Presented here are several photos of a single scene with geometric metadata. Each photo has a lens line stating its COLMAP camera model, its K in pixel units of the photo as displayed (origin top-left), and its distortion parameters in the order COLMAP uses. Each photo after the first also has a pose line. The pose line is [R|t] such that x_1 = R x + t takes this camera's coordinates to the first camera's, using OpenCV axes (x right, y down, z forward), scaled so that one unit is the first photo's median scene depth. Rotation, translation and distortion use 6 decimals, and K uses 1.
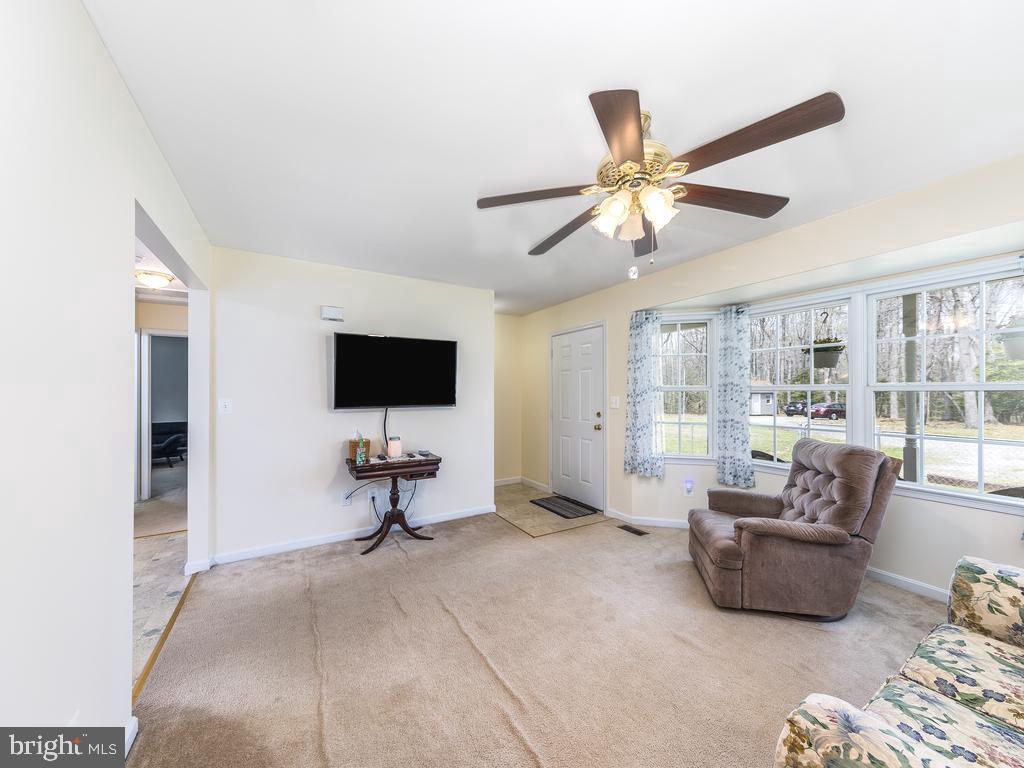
lens RADIAL K [[365.9, 0, 505.7], [0, 365.9, 387.9], [0, 0, 1]] dist [-0.000290, -0.000038]
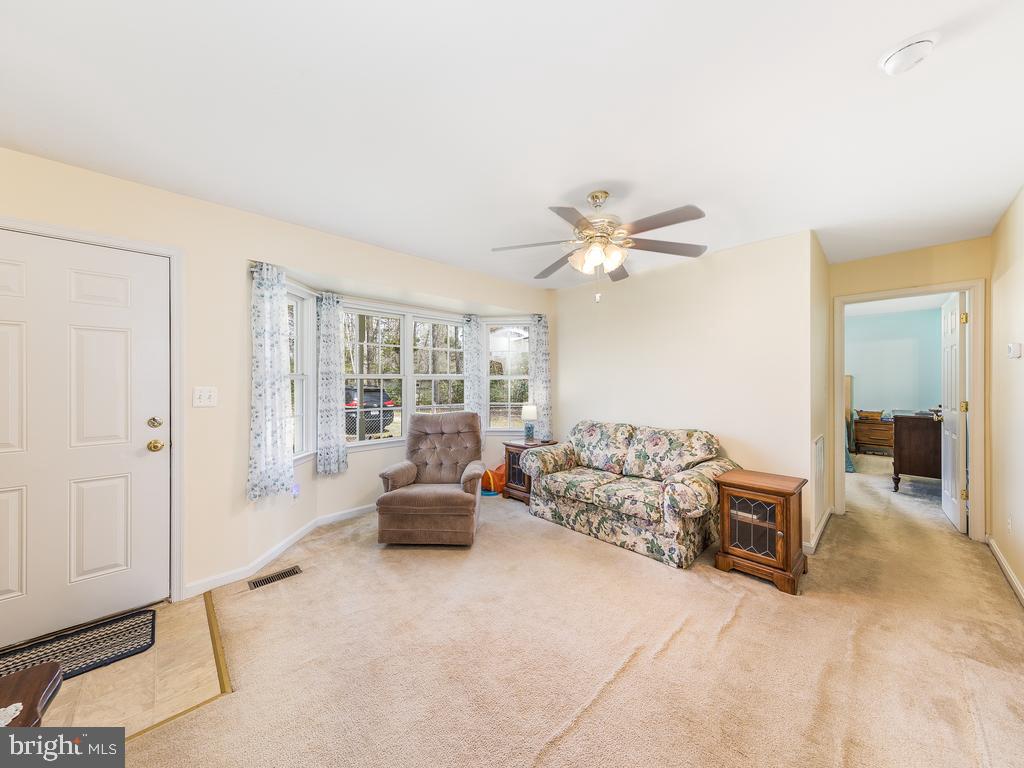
lens RADIAL K [[355.2, 0, 512.0], [0, 355.2, 384.0], [0, 0, 1]] dist [0.000299, 0.000026]
pose [[-0.223757, -0.003628, 0.974638, -0.417318], [-0.008871, 0.999959, 0.001686, 0.015066], [-0.974605, -0.008268, -0.223780, 0.717305]]
